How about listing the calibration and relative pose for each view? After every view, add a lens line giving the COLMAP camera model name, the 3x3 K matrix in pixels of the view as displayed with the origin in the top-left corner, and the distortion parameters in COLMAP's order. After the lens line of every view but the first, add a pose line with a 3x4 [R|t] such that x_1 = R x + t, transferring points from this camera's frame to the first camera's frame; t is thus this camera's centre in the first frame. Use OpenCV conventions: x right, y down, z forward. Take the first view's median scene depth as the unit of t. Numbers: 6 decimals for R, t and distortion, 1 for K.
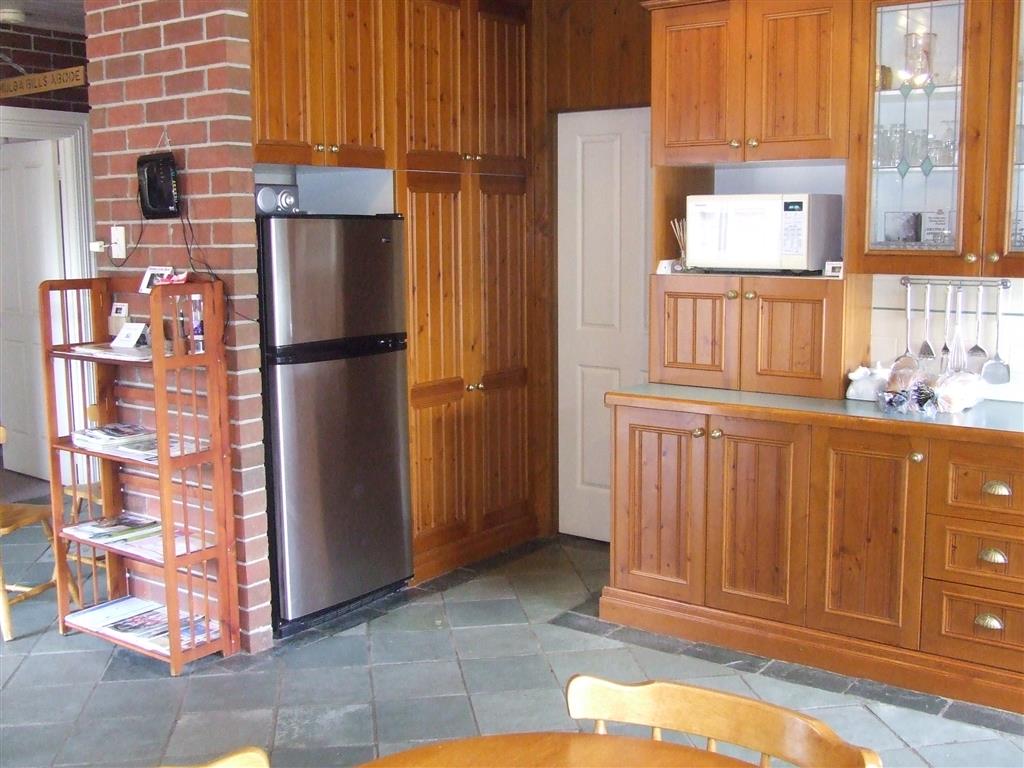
lens RADIAL K [[1140.8, 0, 514.0], [0, 1140.8, 379.6], [0, 0, 1]] dist [-0.032891, 0.000000]
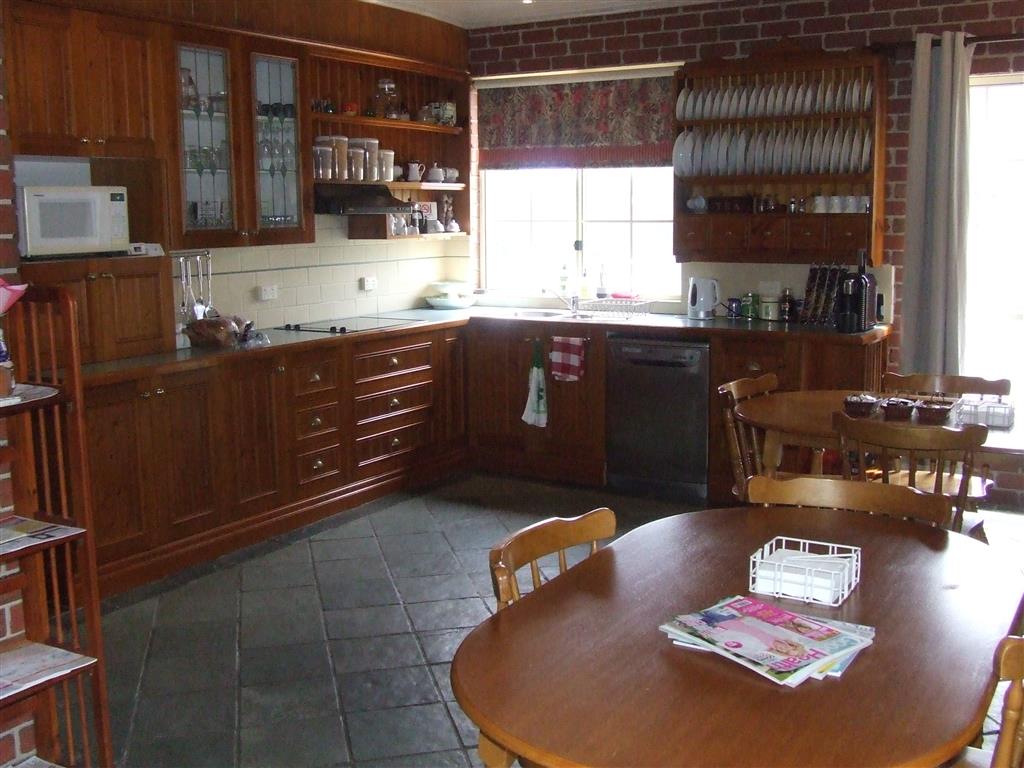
lens RADIAL K [[1140.8, 0, 513.9], [0, 1140.8, 383.3], [0, 0, 1]] dist [-0.032891, 0.000000]
pose [[-0.096900, -0.137445, 0.985758, -1.046711], [0.151096, 0.976908, 0.151064, -0.084579], [-0.983758, 0.163582, -0.073895, 0.761760]]
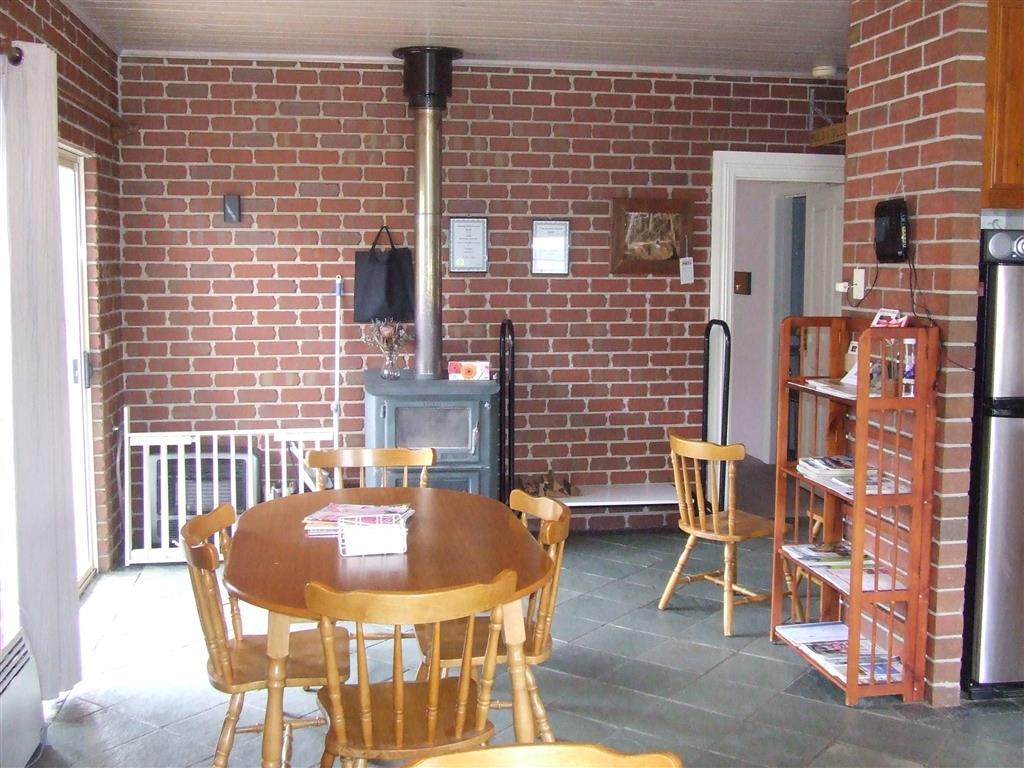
lens RADIAL K [[1140.8, 0, 517.9], [0, 1140.8, 386.2], [0, 0, 1]] dist [-0.032891, 0.000000]
pose [[0.728971, 0.090697, -0.678510, 0.149522], [-0.106989, 0.994098, 0.017936, -0.012943], [0.676132, 0.059518, 0.734373, 0.023725]]
